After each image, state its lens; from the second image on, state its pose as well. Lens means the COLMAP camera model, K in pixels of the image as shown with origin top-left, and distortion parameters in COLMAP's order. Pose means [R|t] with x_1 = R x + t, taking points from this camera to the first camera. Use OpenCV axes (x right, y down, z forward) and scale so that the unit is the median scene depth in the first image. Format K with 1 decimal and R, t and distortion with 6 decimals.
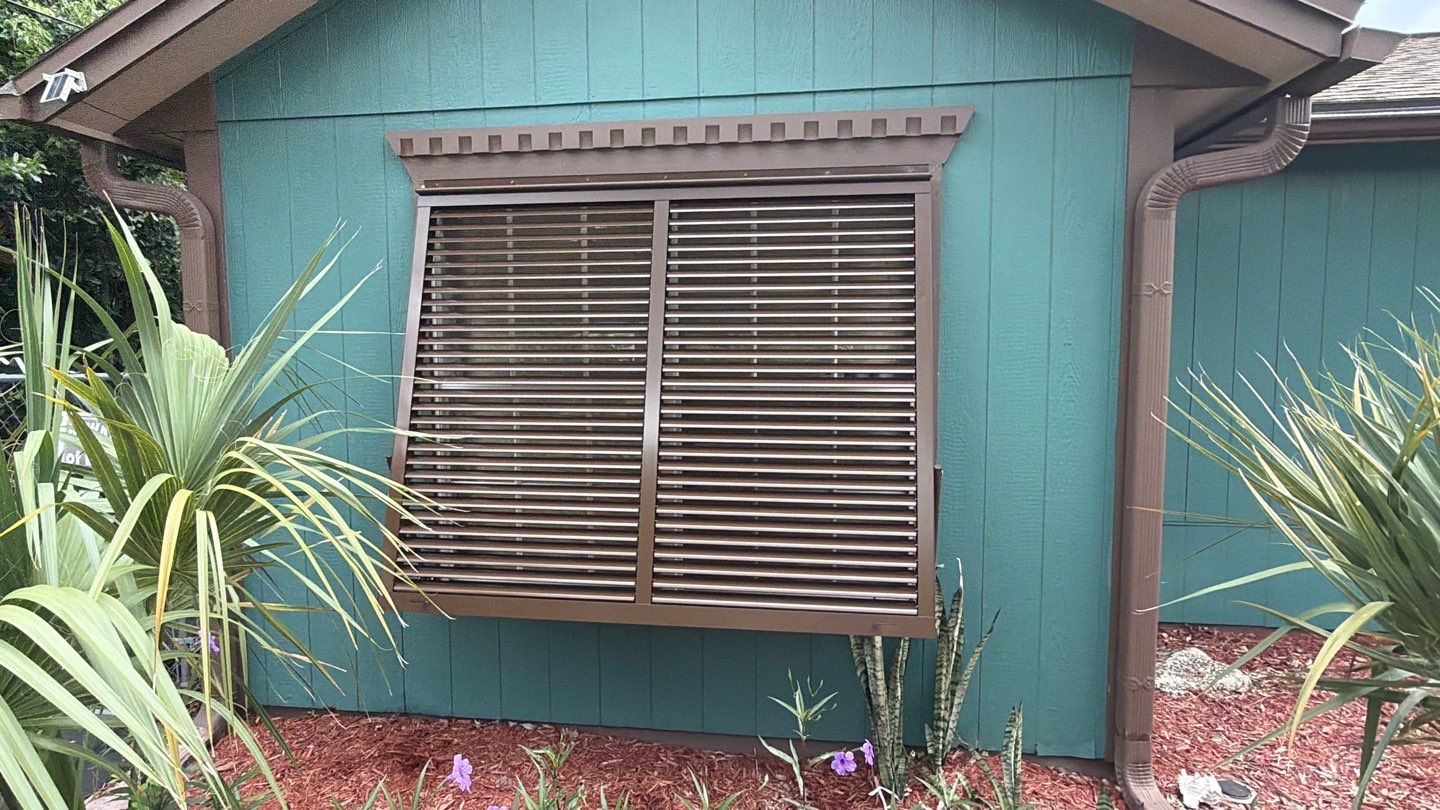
lens RADIAL K [[873.7, 0, 720.0], [0, 873.7, 405.0], [0, 0, 1]] dist [0.004270, 0.001208]
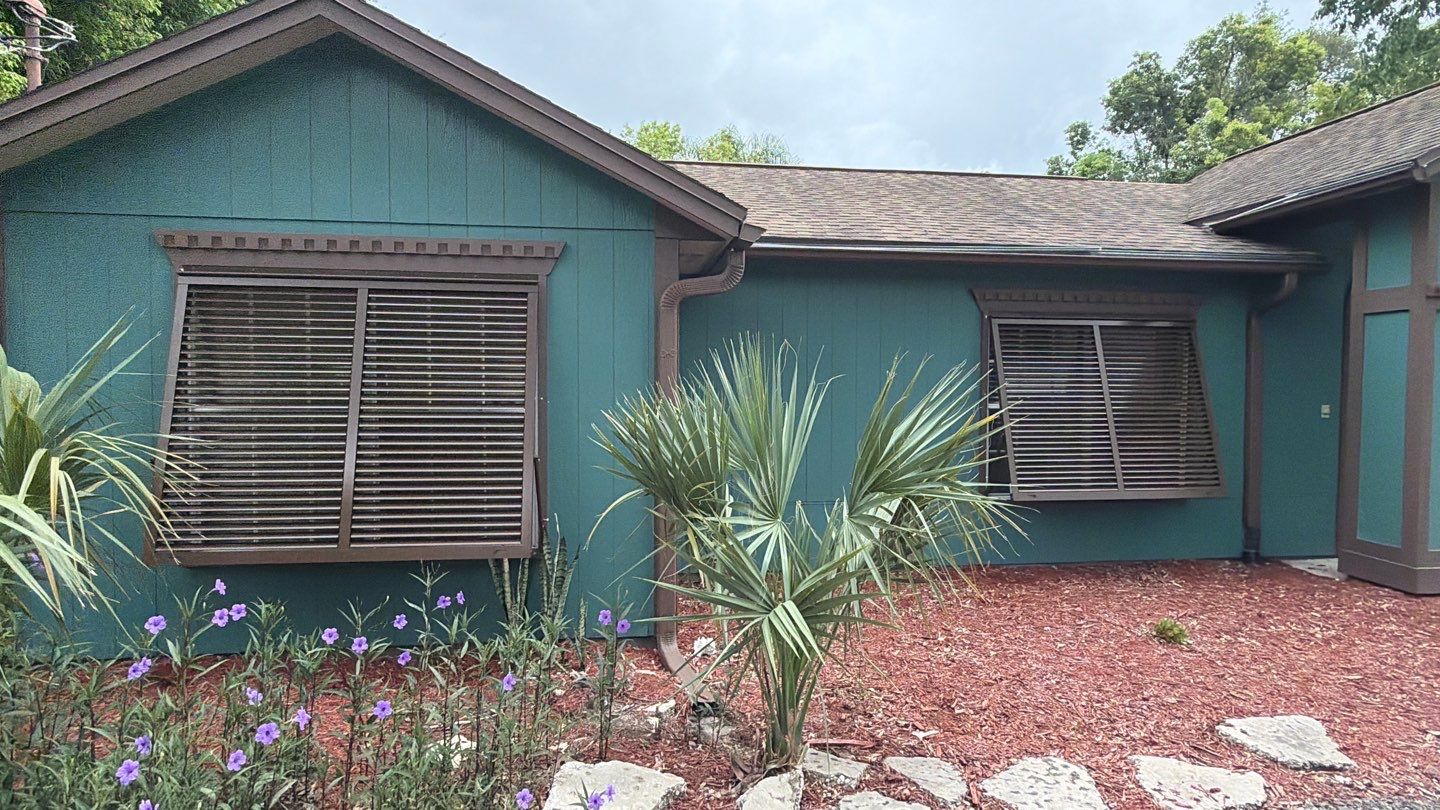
lens RADIAL K [[778.1, 0, 708.5], [0, 778.1, 401.1], [0, 0, 1]] dist [0.003710, -0.000078]
pose [[0.956336, 0.001558, 0.292266, 0.113781], [0.011880, 0.998952, -0.044197, 0.031025], [-0.292029, 0.045739, 0.955315, -0.473137]]
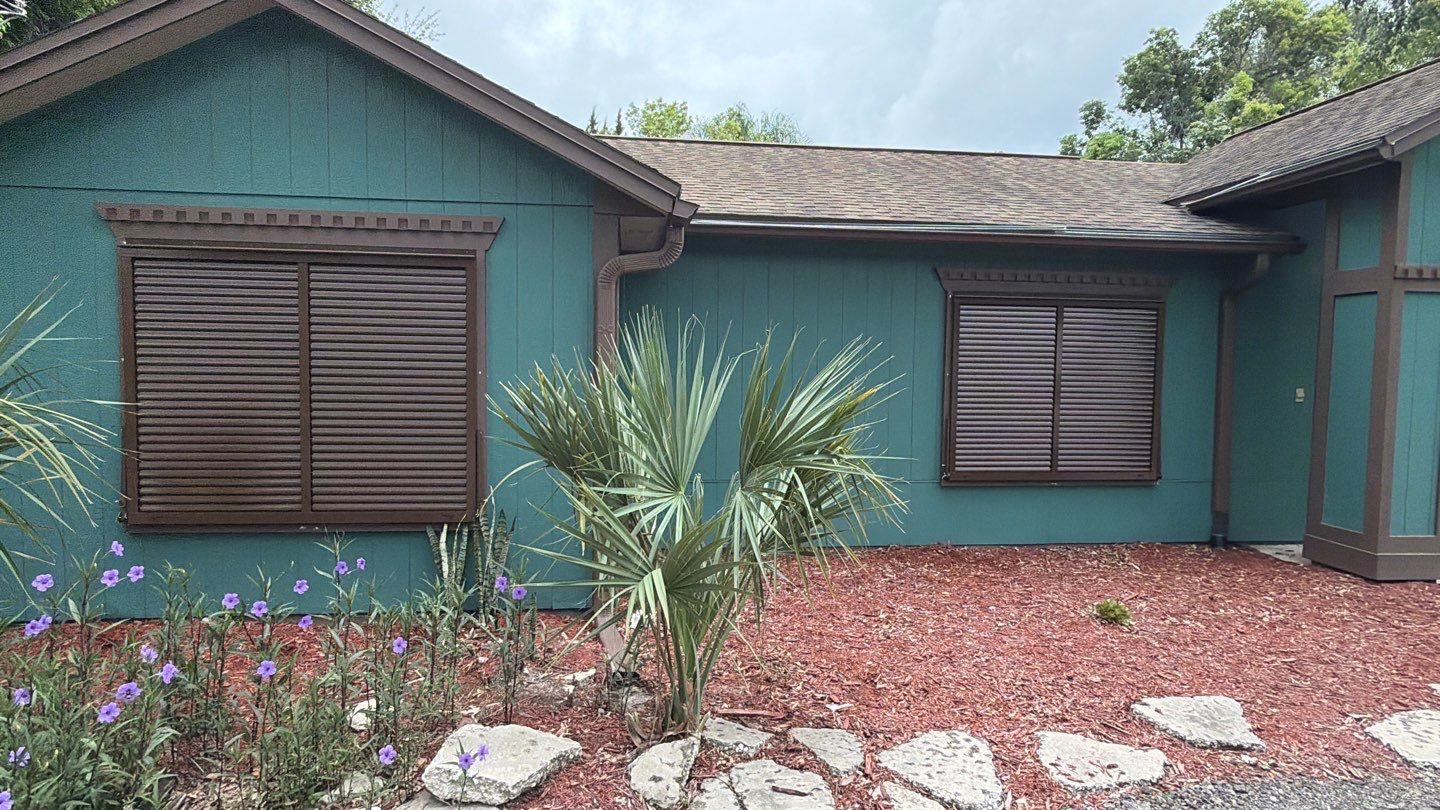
lens RADIAL K [[778.1, 0, 708.5], [0, 778.1, 401.1], [0, 0, 1]] dist [0.003710, -0.000078]
pose [[0.963329, 0.004354, 0.268289, 0.261086], [0.001278, 0.999783, -0.020815, 0.042900], [-0.268321, 0.020394, 0.963114, -0.525122]]
